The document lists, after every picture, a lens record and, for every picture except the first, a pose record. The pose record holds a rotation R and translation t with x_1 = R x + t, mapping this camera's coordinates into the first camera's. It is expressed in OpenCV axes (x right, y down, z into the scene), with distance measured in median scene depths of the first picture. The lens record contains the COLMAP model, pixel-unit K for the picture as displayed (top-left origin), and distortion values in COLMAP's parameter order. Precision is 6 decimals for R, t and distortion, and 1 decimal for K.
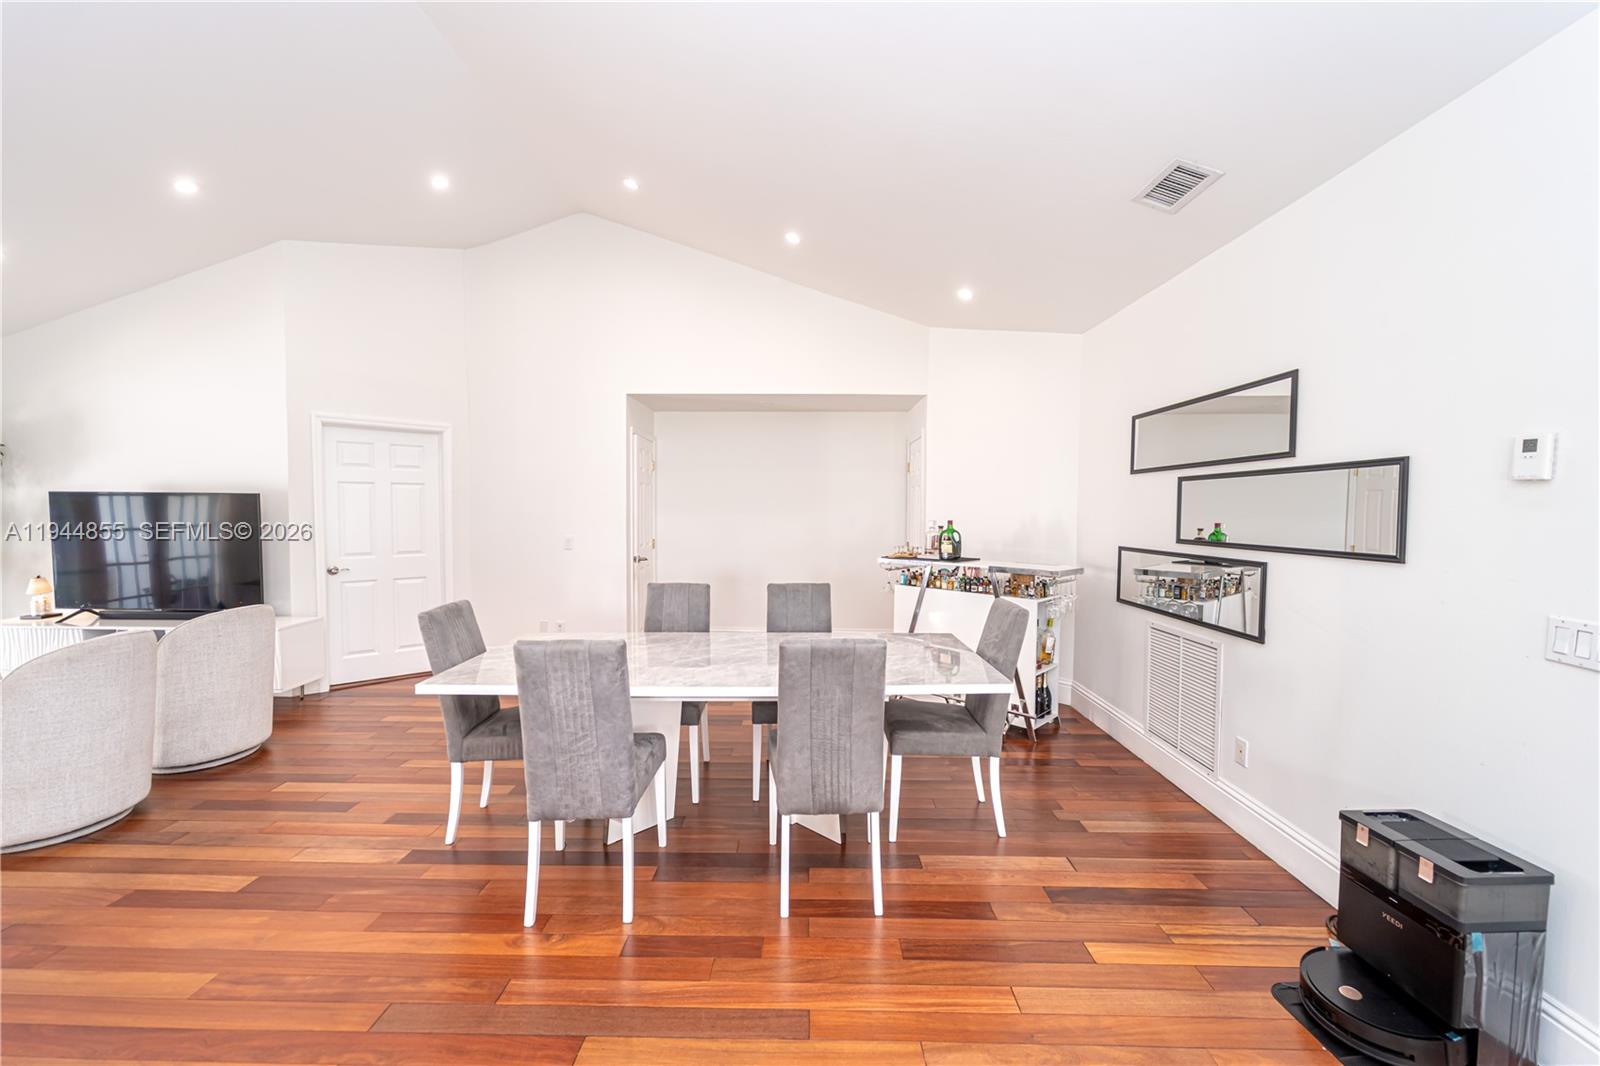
lens RADIAL K [[631.0, 0, 800.0], [0, 631.0, 533.0], [0, 0, 1]] dist [-0.008831, 0.000055]
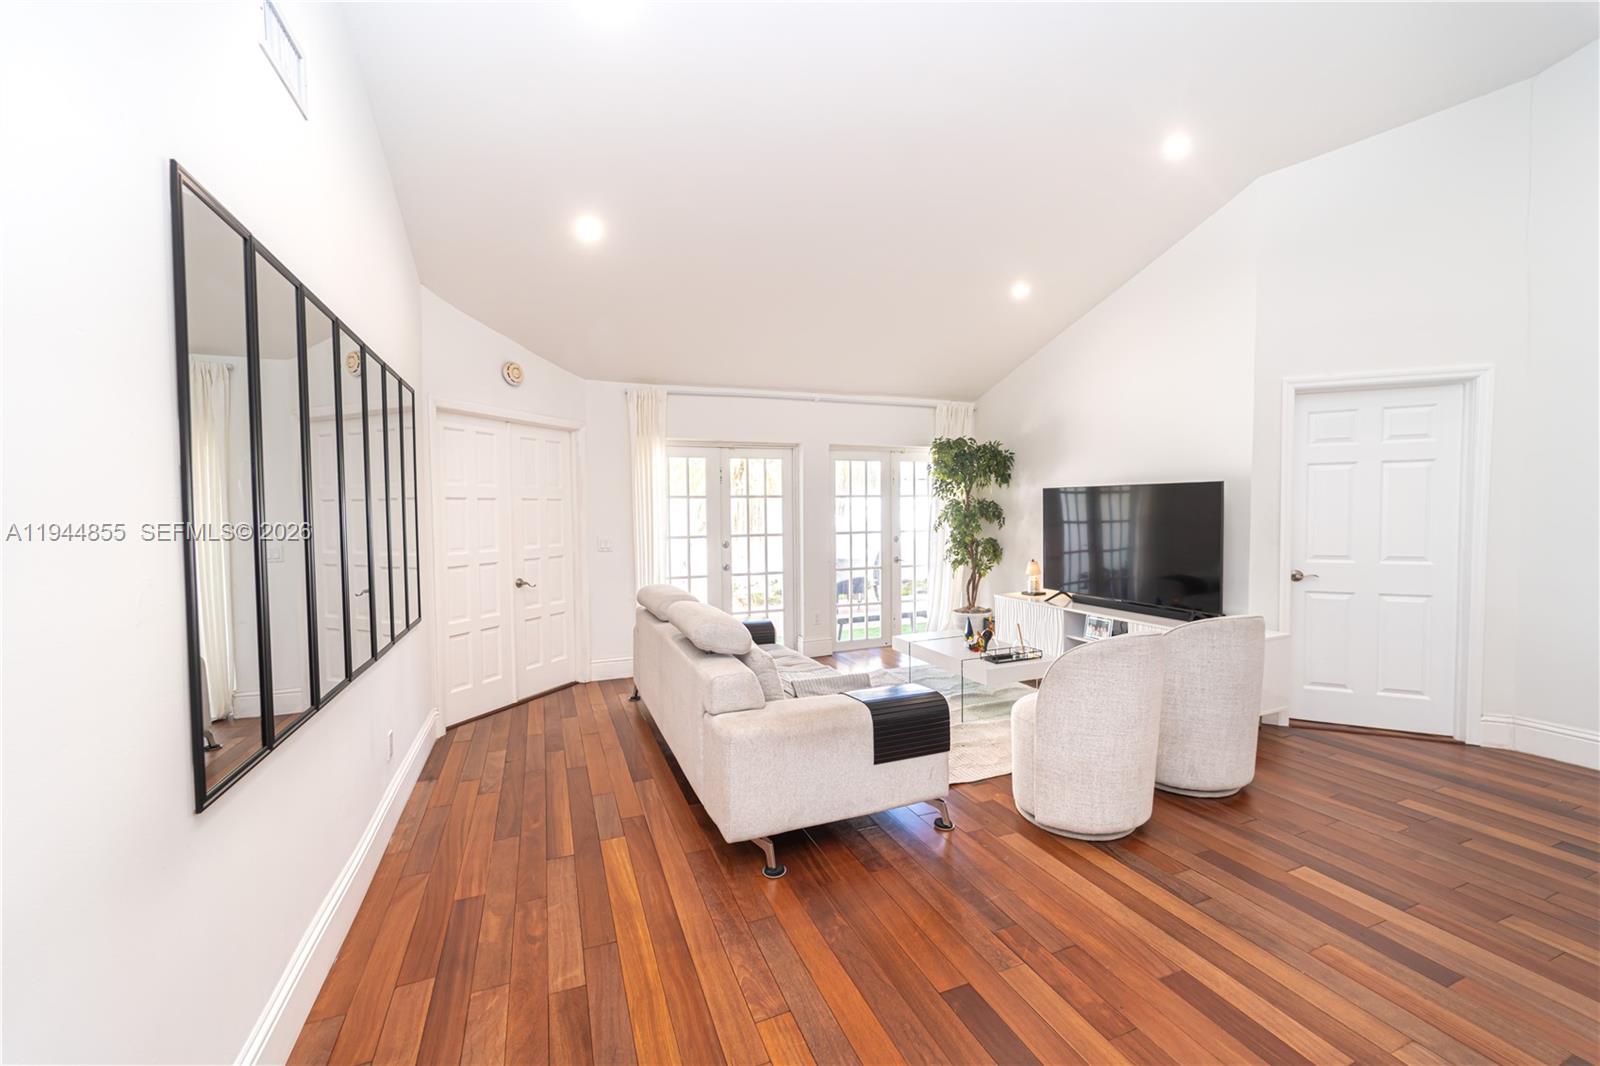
lens RADIAL K [[631.0, 0, 800.0], [0, 631.0, 533.0], [0, 0, 1]] dist [-0.008831, 0.000055]
pose [[0.384606, 0.026417, -0.922703, -0.286214], [-0.024852, 0.999524, 0.018257, 0.007489], [0.922746, 0.015909, 0.385079, 0.125407]]
